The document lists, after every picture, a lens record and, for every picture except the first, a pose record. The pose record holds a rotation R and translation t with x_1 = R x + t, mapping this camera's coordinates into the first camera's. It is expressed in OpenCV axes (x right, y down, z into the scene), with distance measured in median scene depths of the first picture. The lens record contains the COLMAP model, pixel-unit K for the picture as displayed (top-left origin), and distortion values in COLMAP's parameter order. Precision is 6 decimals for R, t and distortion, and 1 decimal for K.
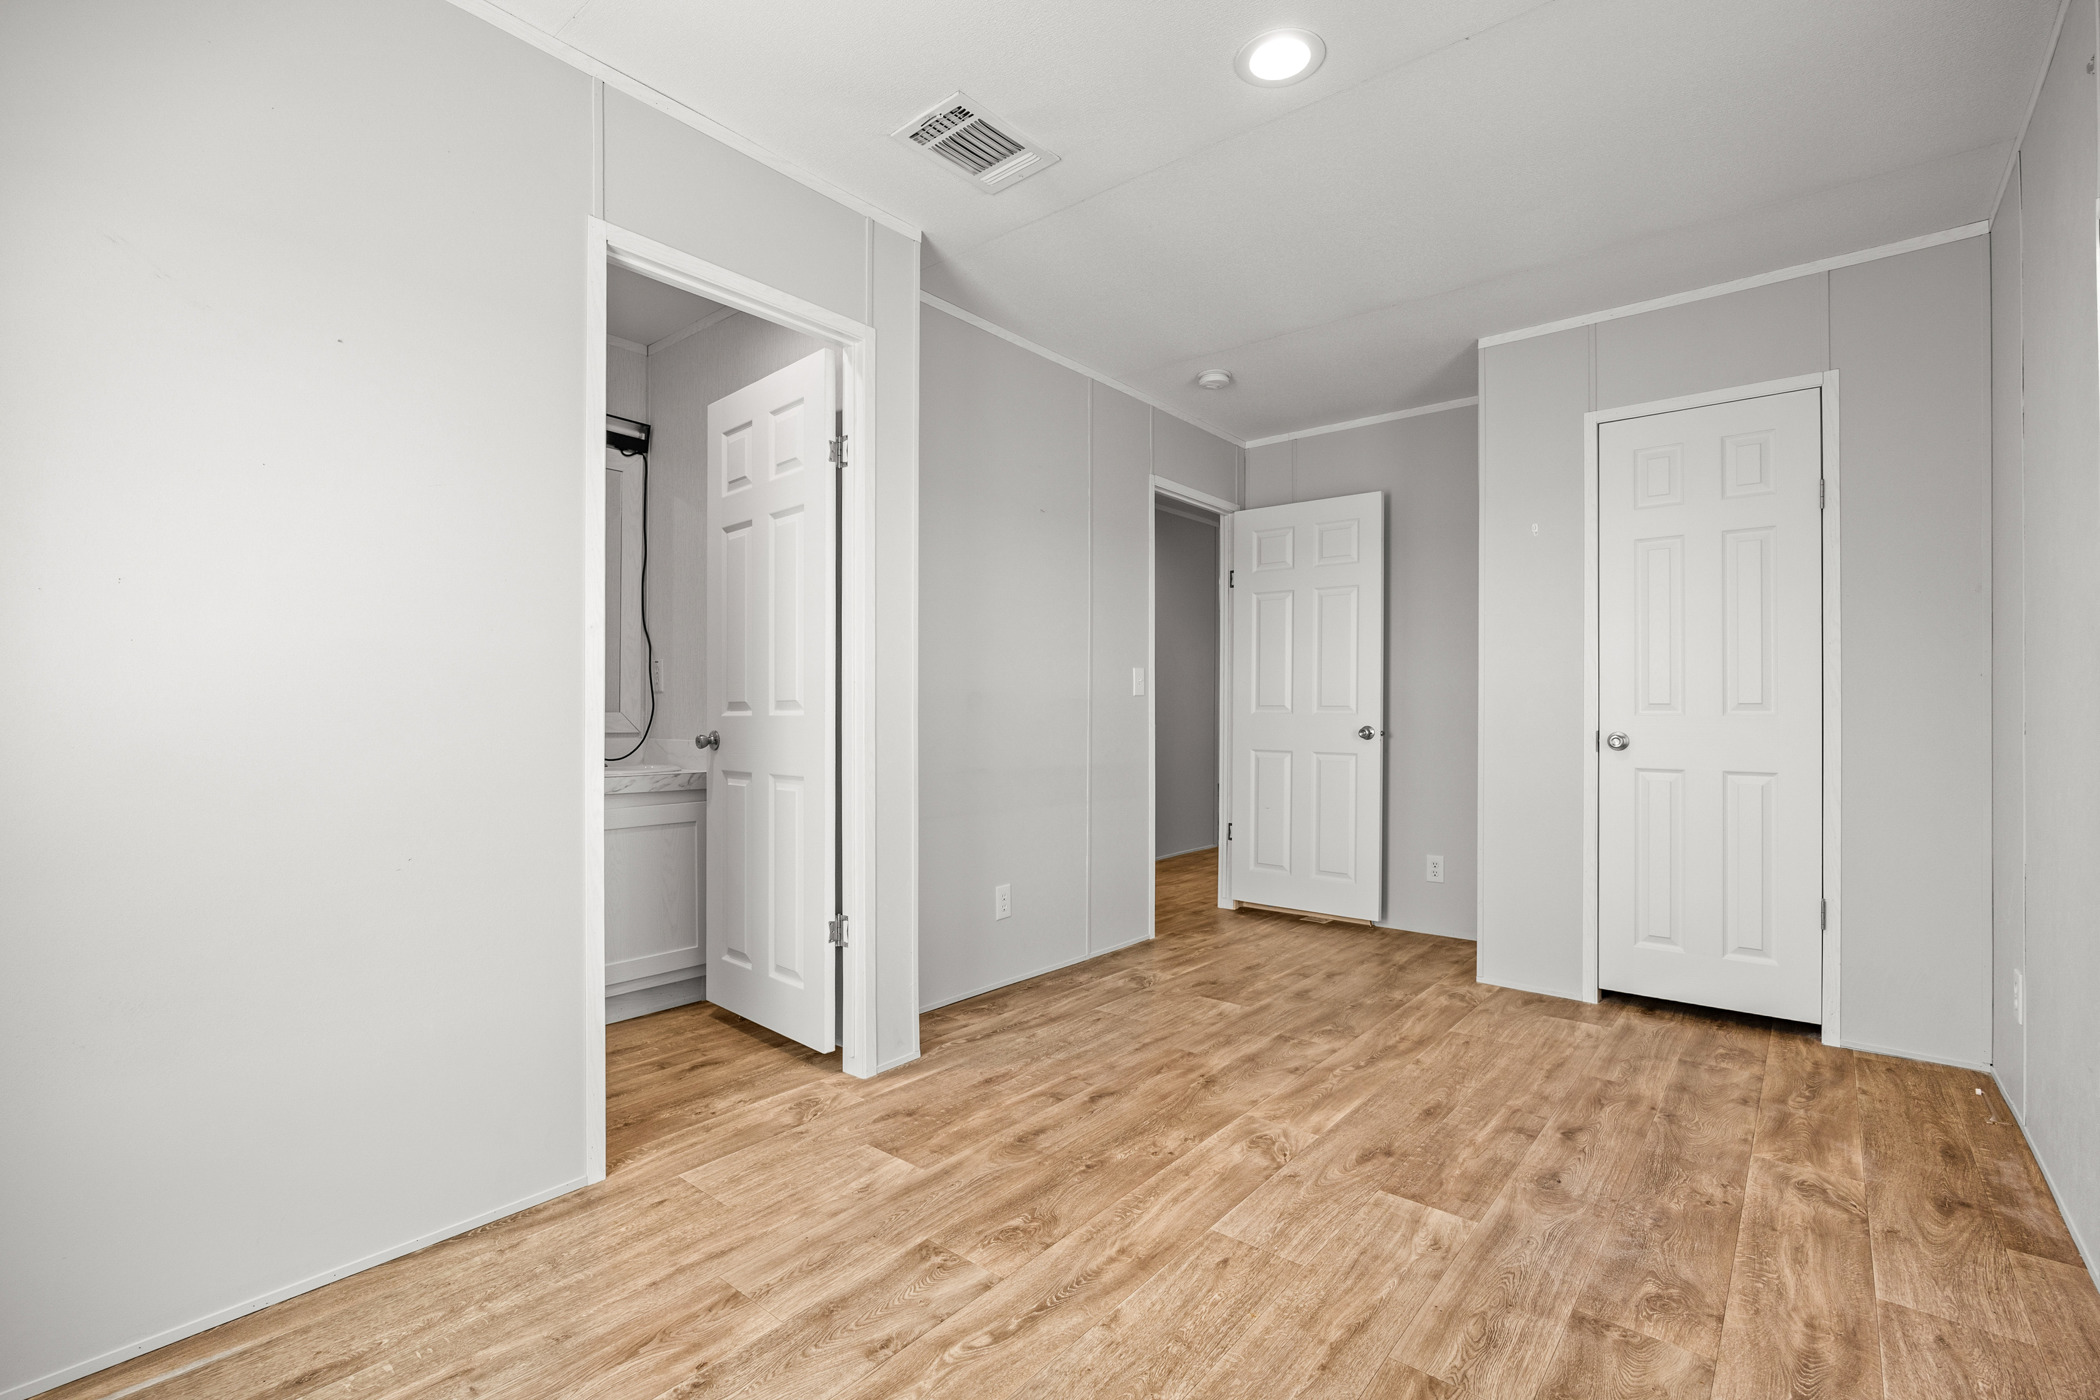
lens RADIAL K [[927.4, 0, 1055.0], [0, 927.4, 711.5], [0, 0, 1]] dist [-0.001399, -0.001879]
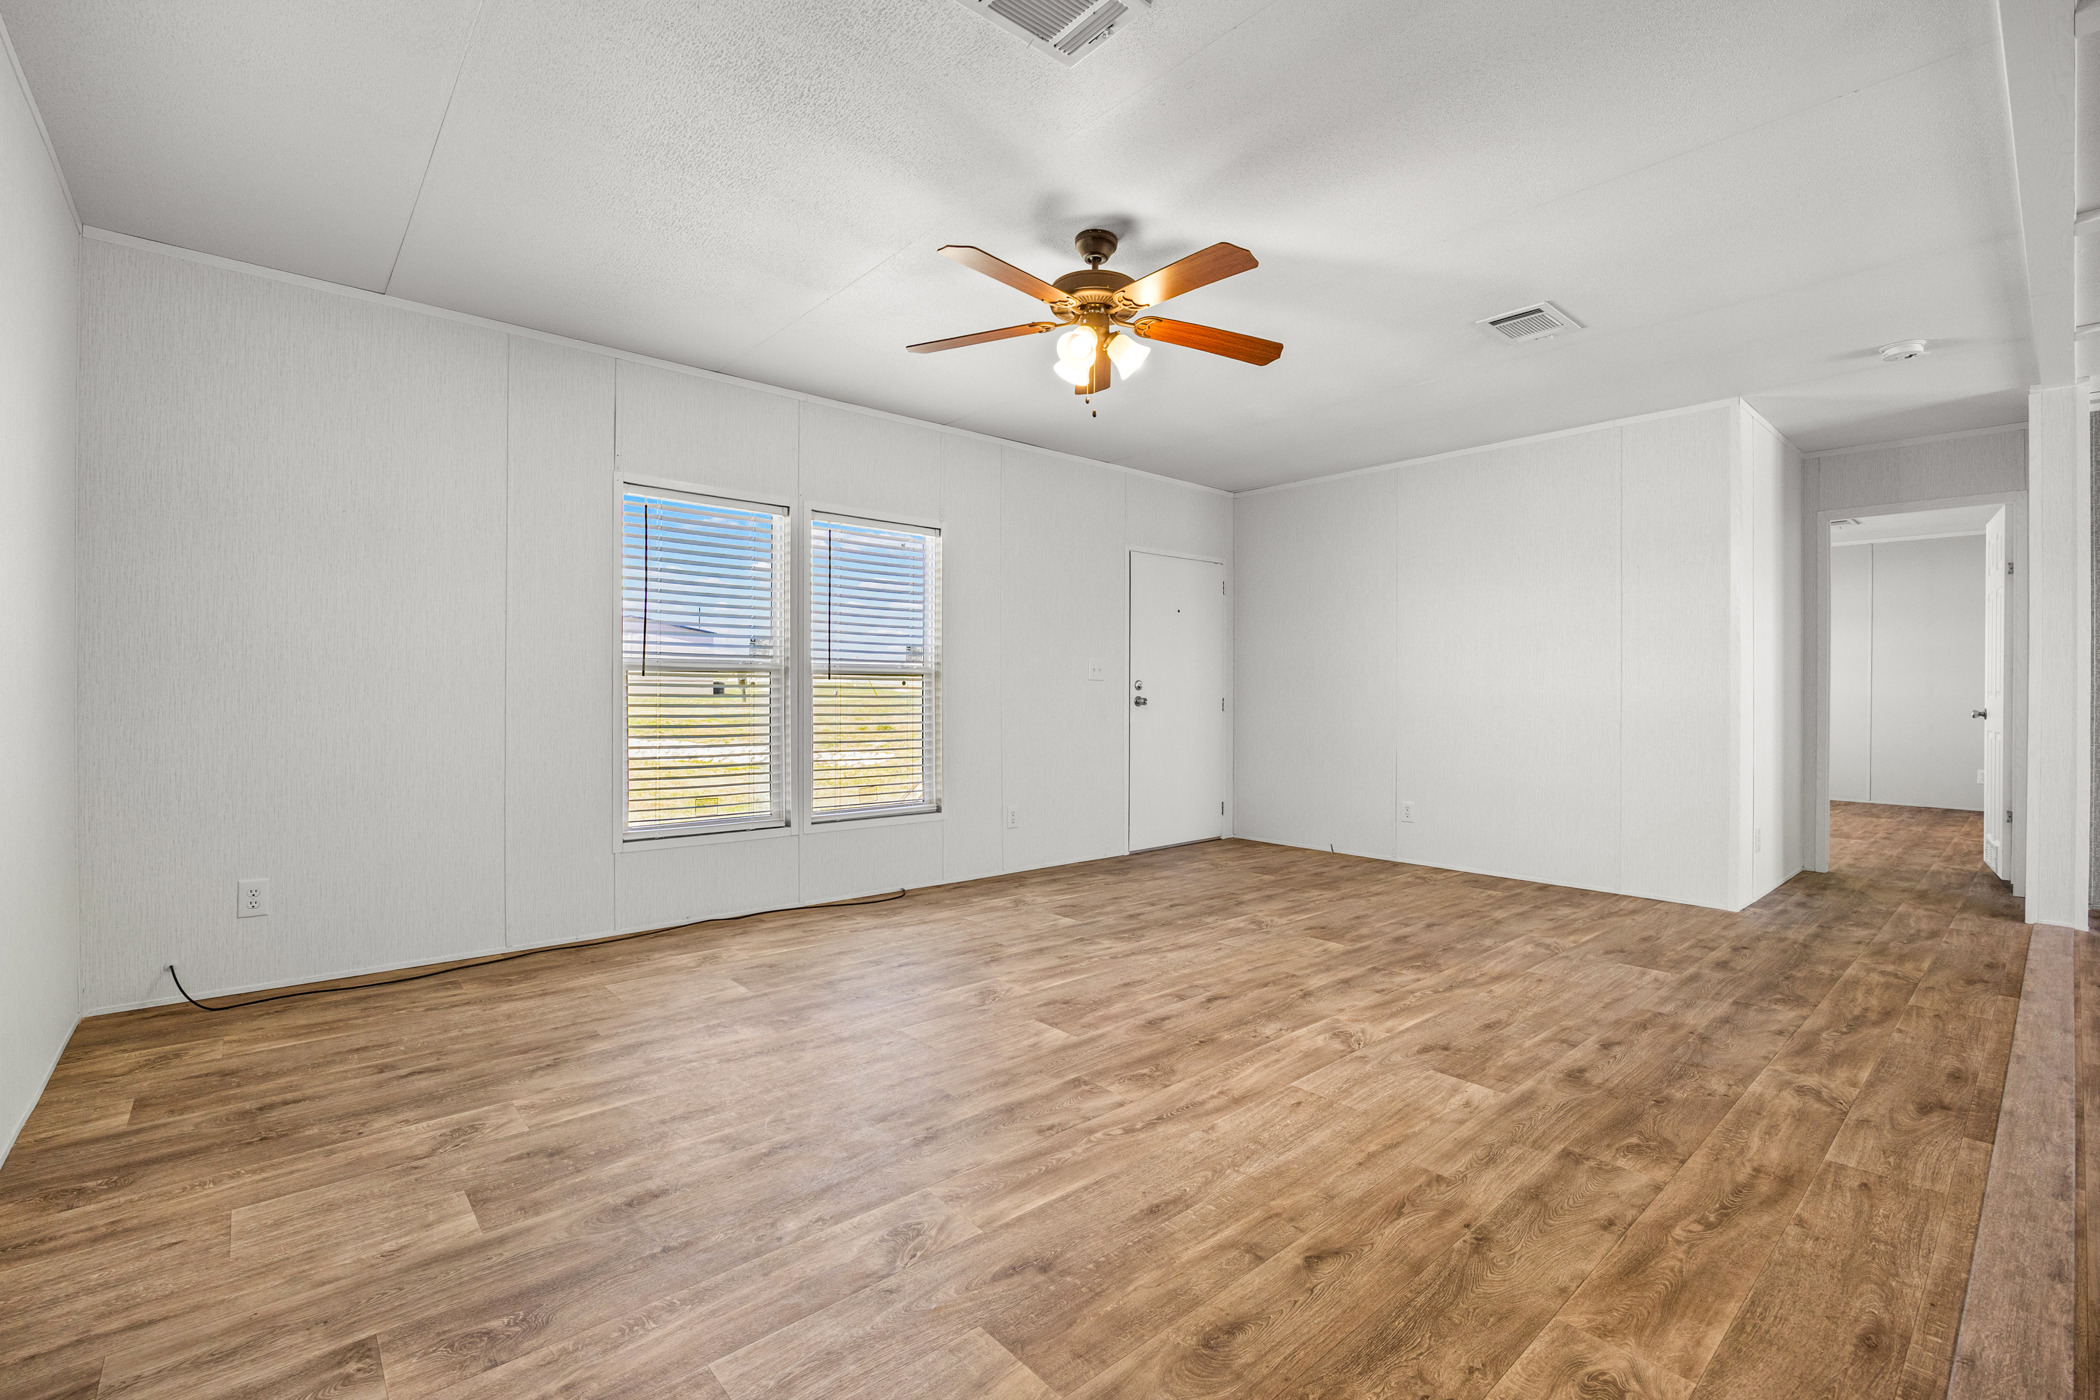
lens RADIAL K [[904.4, 0, 1062.6], [0, 904.4, 699.3], [0, 0, 1]] dist [-0.010571, -0.001298]
pose [[0.988326, 0.003631, -0.152308, 0.035871], [-0.002362, 0.999961, 0.008508, -0.000726], [0.152333, -0.008049, 0.988296, -0.285237]]
